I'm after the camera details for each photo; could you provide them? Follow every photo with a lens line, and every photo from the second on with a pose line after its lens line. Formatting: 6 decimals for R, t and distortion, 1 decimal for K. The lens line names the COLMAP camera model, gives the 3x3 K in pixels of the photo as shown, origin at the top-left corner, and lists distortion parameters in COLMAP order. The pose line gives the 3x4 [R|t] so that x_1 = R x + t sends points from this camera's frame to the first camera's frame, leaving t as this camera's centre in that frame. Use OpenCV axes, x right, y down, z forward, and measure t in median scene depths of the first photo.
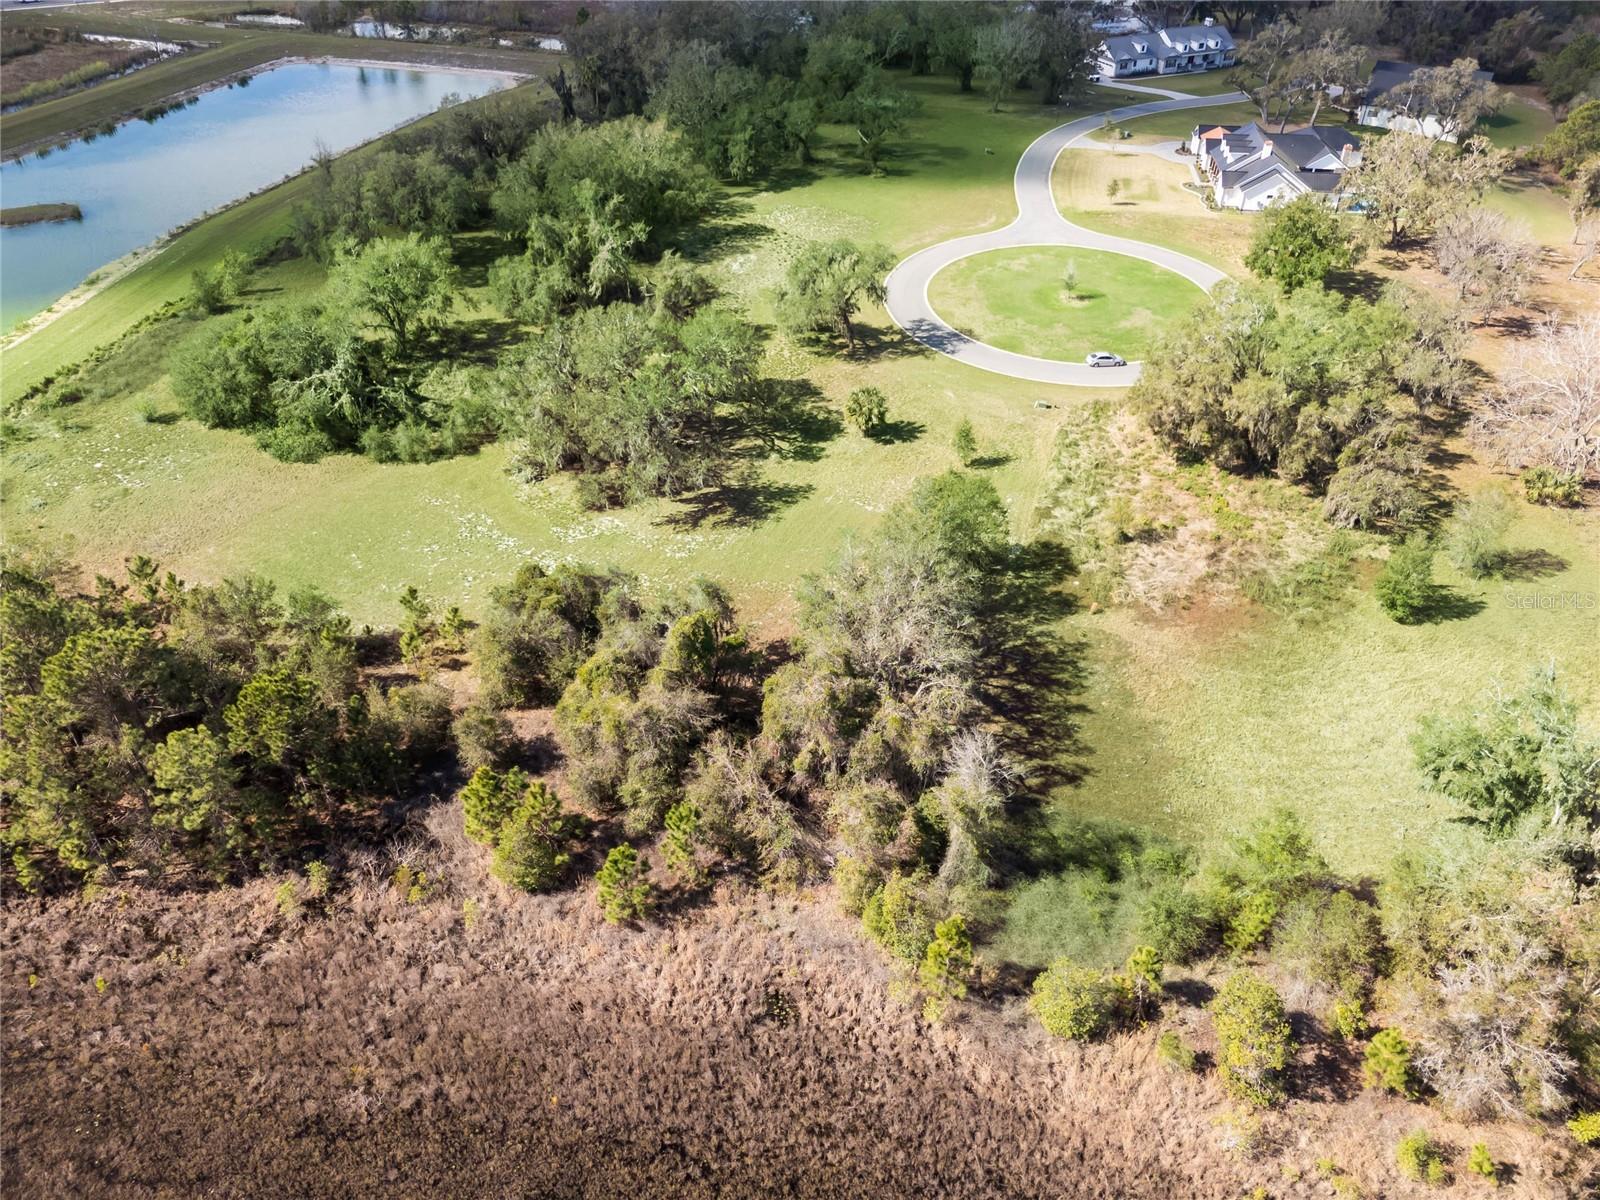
lens RADIAL K [[1173.9, 0, 798.4], [0, 1173.9, 597.4], [0, 0, 1]] dist [0.072655, -0.061969]
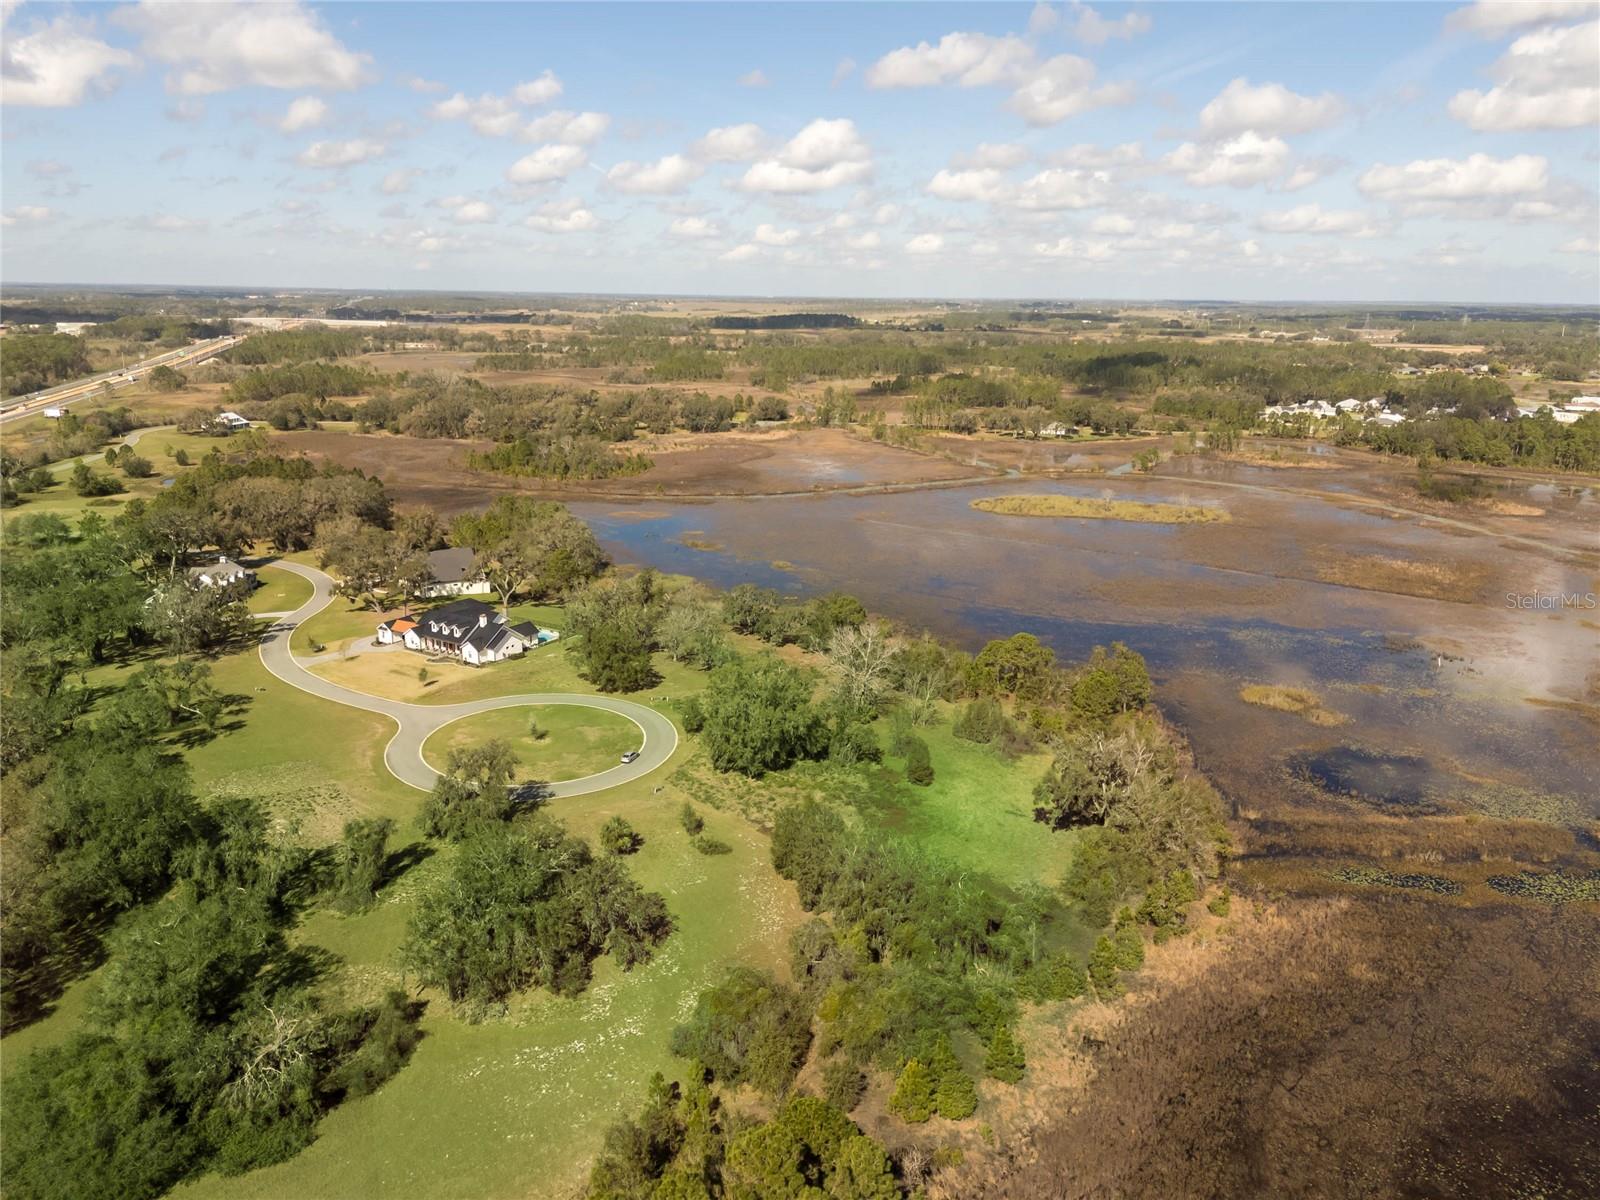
lens RADIAL K [[1173.9, 0, 800.2], [0, 1173.9, 609.4], [0, 0, 1]] dist [0.072655, -0.061969]
pose [[0.419957, -0.243477, 0.874274, -0.988824], [0.536084, 0.843864, -0.022499, -0.243982], [-0.732291, 0.478133, 0.484911, 0.097088]]
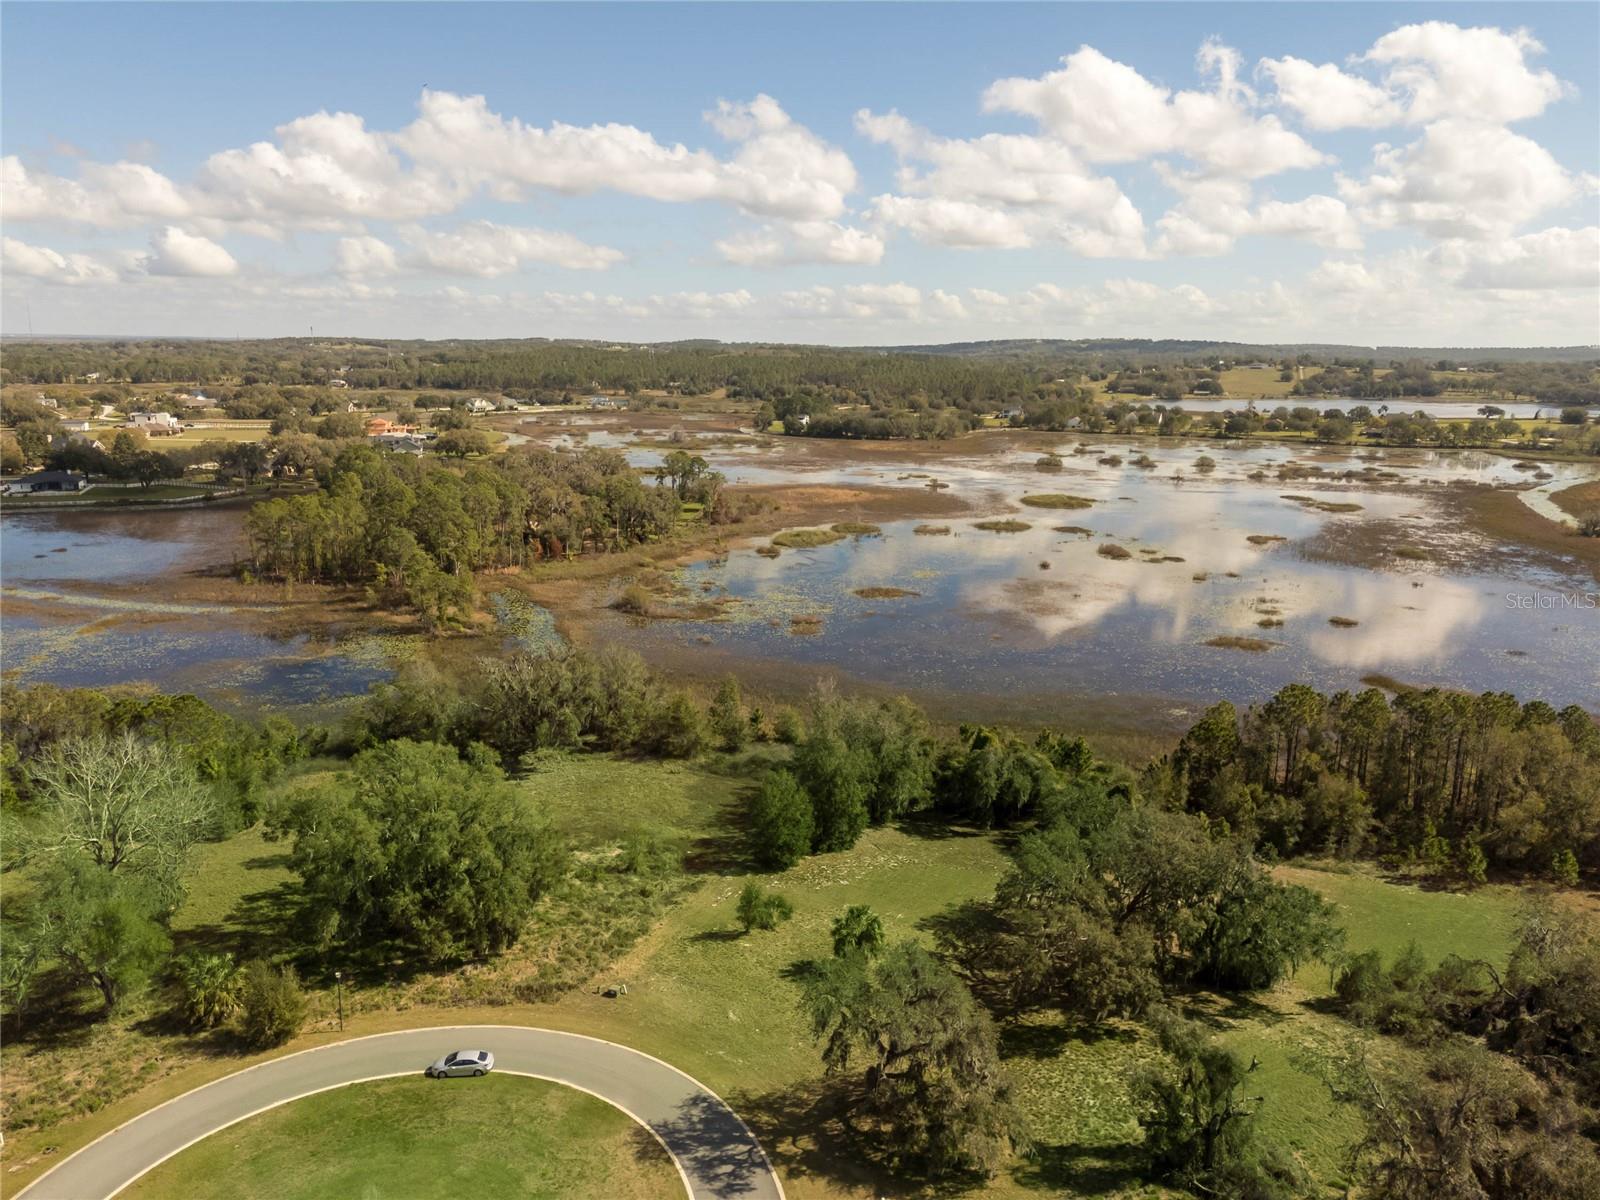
lens RADIAL K [[1173.9, 0, 795.3], [0, 1173.9, 578.1], [0, 0, 1]] dist [0.072655, -0.061969]
pose [[-0.998617, -0.029630, 0.043425, 0.076589], [0.012437, 0.669433, 0.742768, -0.974131], [-0.051078, 0.742281, -0.668139, 1.427704]]
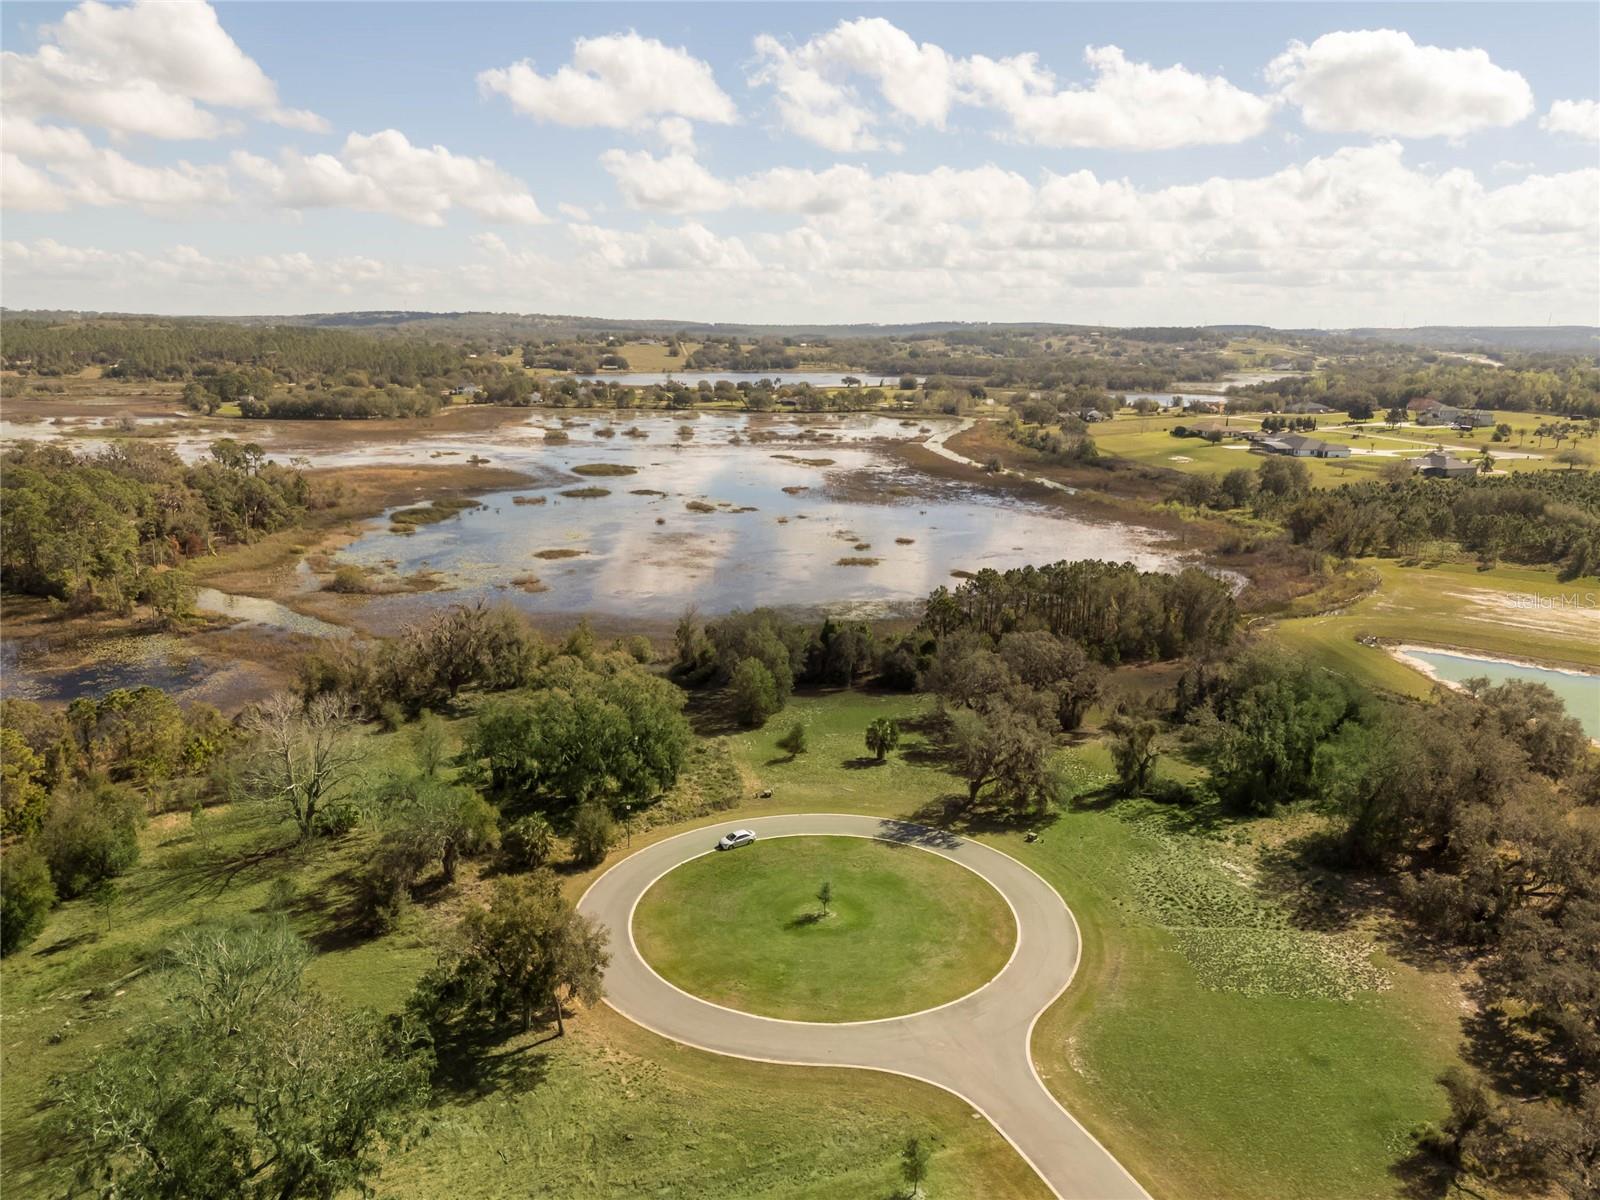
lens RADIAL K [[1173.9, 0, 794.5], [0, 1173.9, 592.5], [0, 0, 1]] dist [0.072655, -0.061969]
pose [[-0.889599, 0.080367, -0.449616, 0.730615], [-0.290413, 0.660253, 0.692623, -1.162224], [0.352524, 0.746731, -0.564021, 1.637874]]
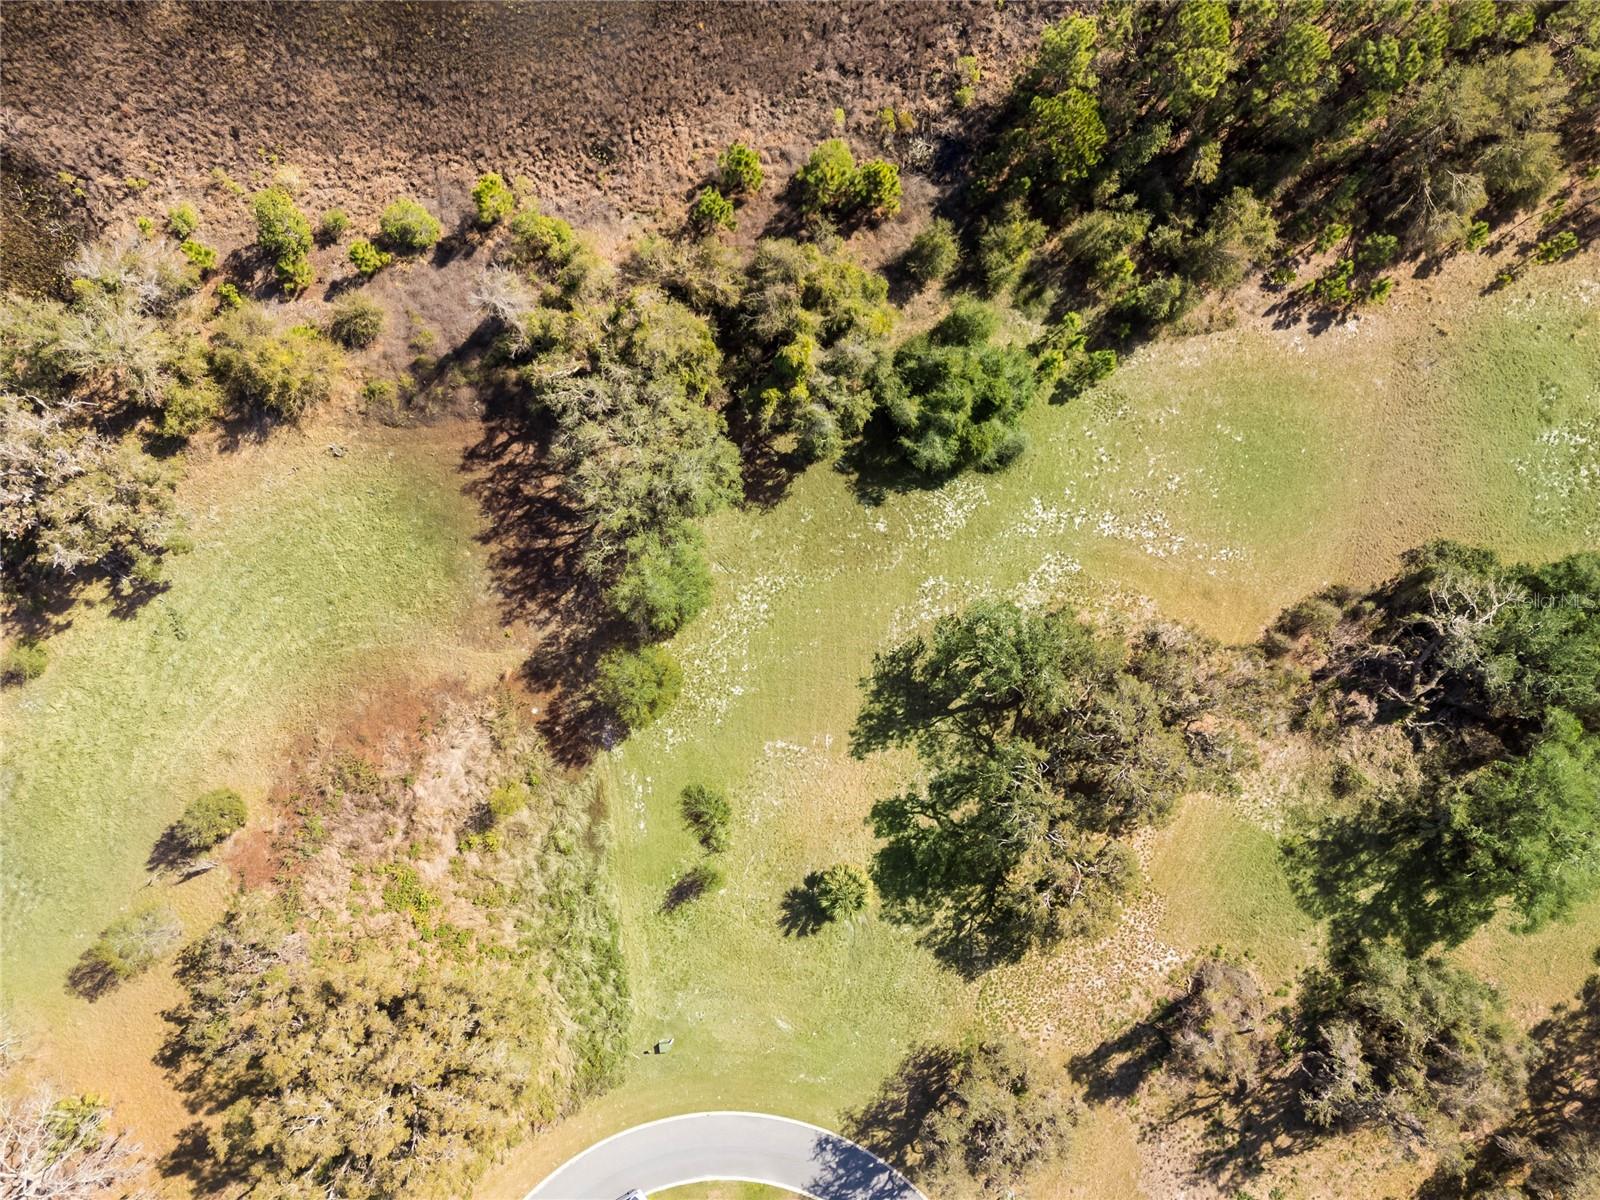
lens RADIAL K [[1173.9, 0, 800.5], [0, 1173.9, 607.2], [0, 0, 1]] dist [0.072655, -0.061969]
pose [[-0.902806, 0.428996, -0.030072, 0.027964], [-0.282002, -0.537766, 0.794533, -0.718851], [0.324679, 0.725790, 0.606476, 0.378981]]
